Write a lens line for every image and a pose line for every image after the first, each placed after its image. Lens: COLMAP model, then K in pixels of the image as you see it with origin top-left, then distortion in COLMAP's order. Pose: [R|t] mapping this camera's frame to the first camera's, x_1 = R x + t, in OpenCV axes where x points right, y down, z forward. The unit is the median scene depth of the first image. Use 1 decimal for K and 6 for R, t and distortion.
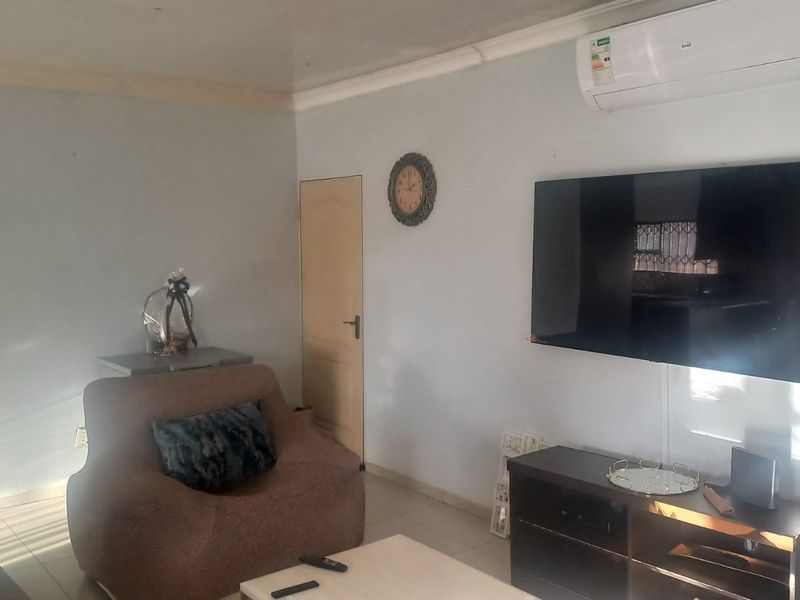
lens RADIAL K [[791.7, 0, 400.2], [0, 791.7, 323.2], [0, 0, 1]] dist [0.126214, -0.209791]
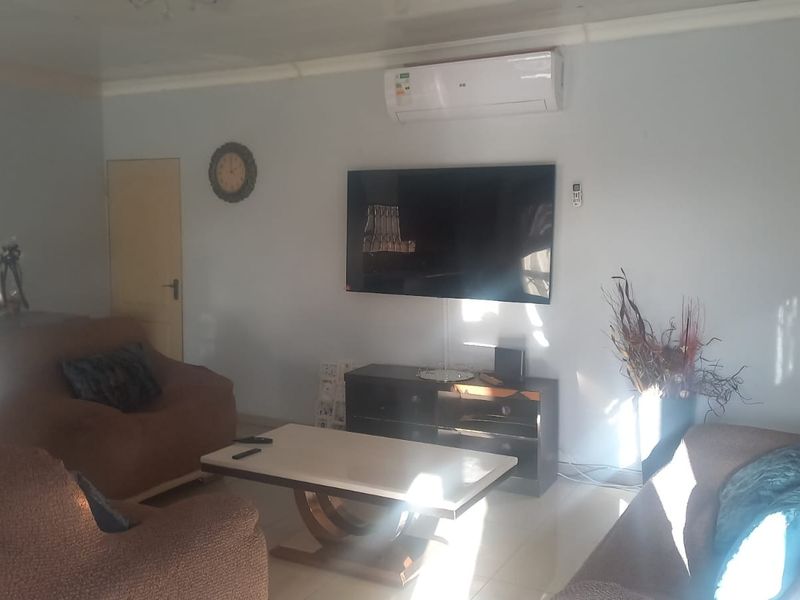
lens RADIAL K [[791.7, 0, 400.2], [0, 791.7, 323.2], [0, 0, 1]] dist [0.126214, -0.209791]
pose [[0.916619, -0.039630, 0.397794, -0.253830], [0.033803, 0.999194, 0.021653, 0.046462], [-0.398331, -0.006401, 0.917219, -0.234455]]
